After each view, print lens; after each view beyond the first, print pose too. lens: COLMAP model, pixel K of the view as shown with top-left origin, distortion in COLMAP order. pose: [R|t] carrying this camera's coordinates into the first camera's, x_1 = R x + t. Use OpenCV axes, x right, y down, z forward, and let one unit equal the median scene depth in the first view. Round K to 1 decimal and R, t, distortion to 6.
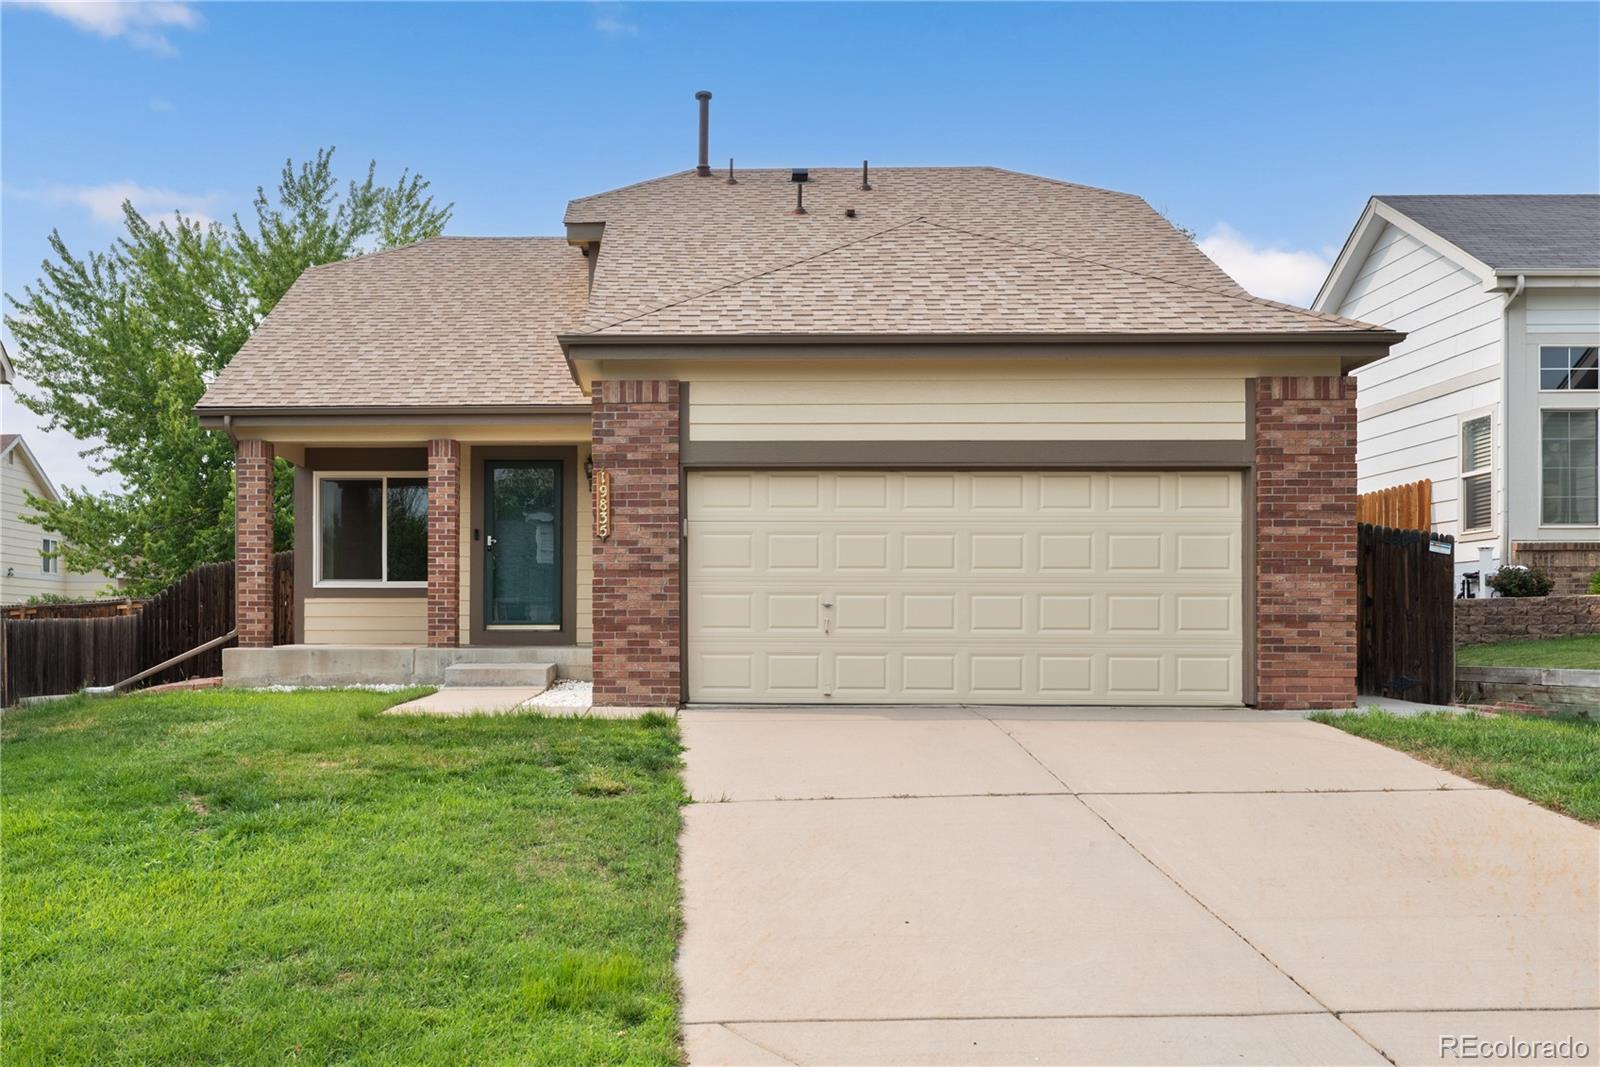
lens RADIAL K [[1176.6, 0, 800.0], [0, 1176.6, 533.5], [0, 0, 1]] dist [0.000949, 0.046187]
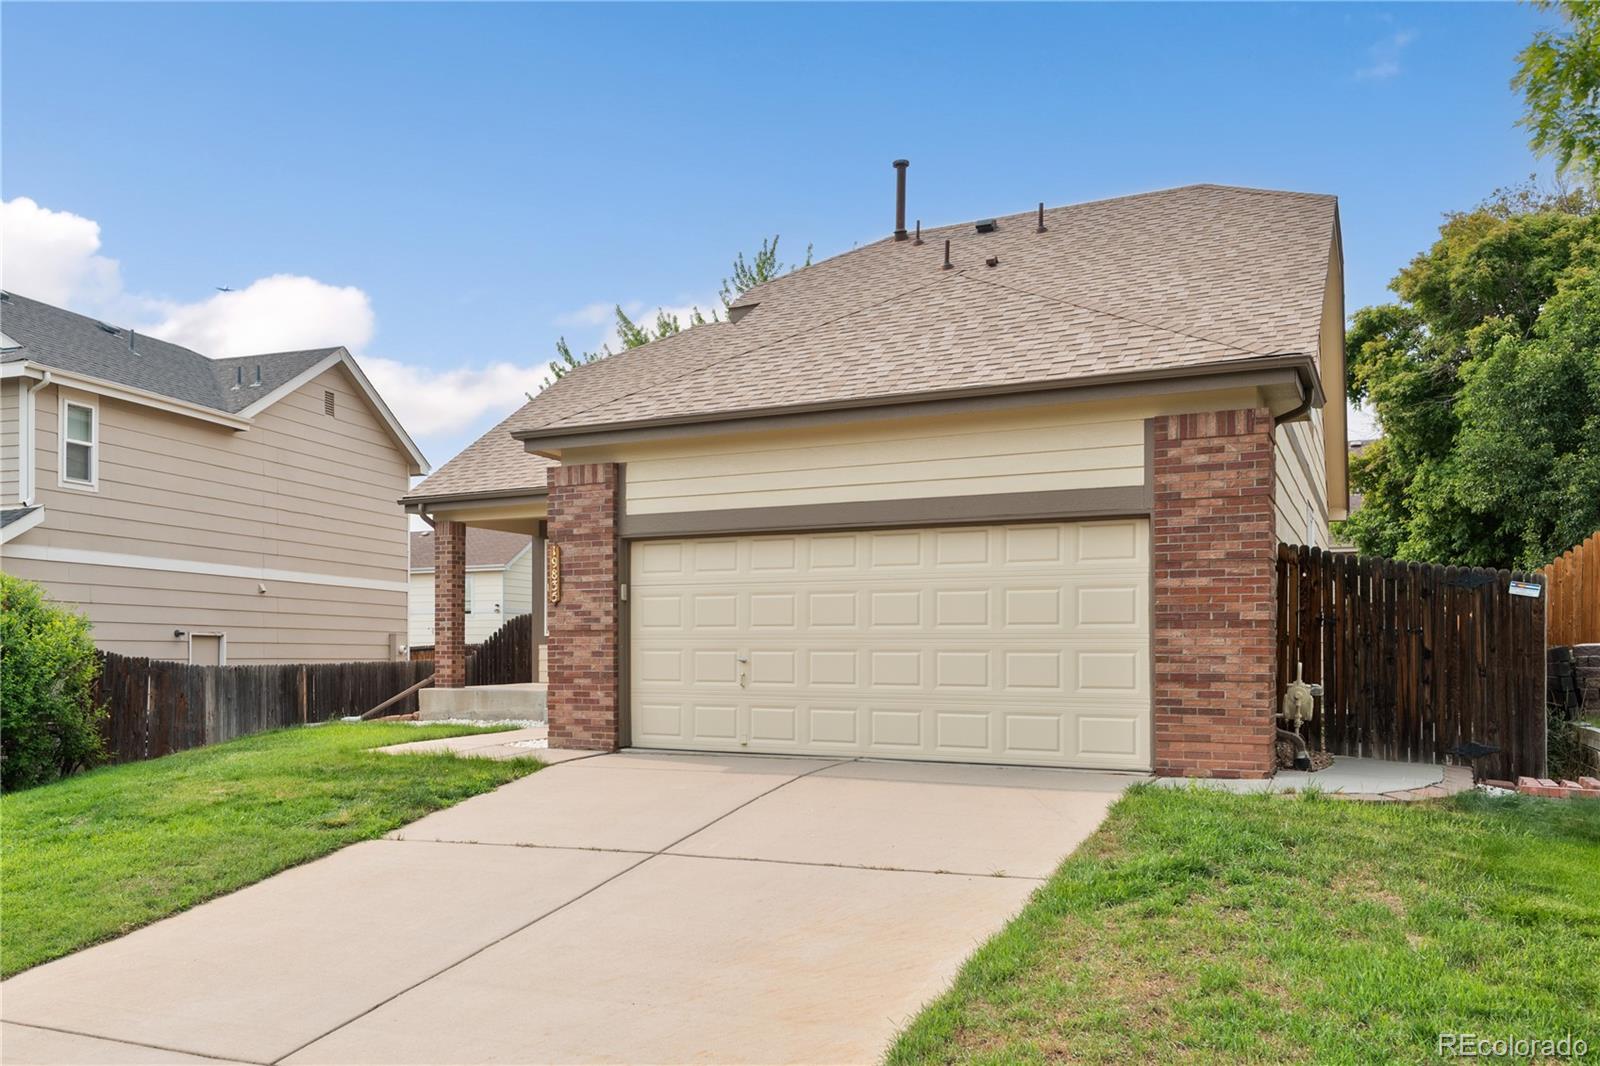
lens RADIAL K [[1127.4, 0, 799.8], [0, 1127.4, 565.4], [0, 0, 1]] dist [0.024058, -0.003623]
pose [[0.918101, -0.029710, -0.395231, 0.486095], [0.029528, 0.999543, -0.006543, -0.018512], [0.395244, -0.005664, 0.918559, 0.071689]]
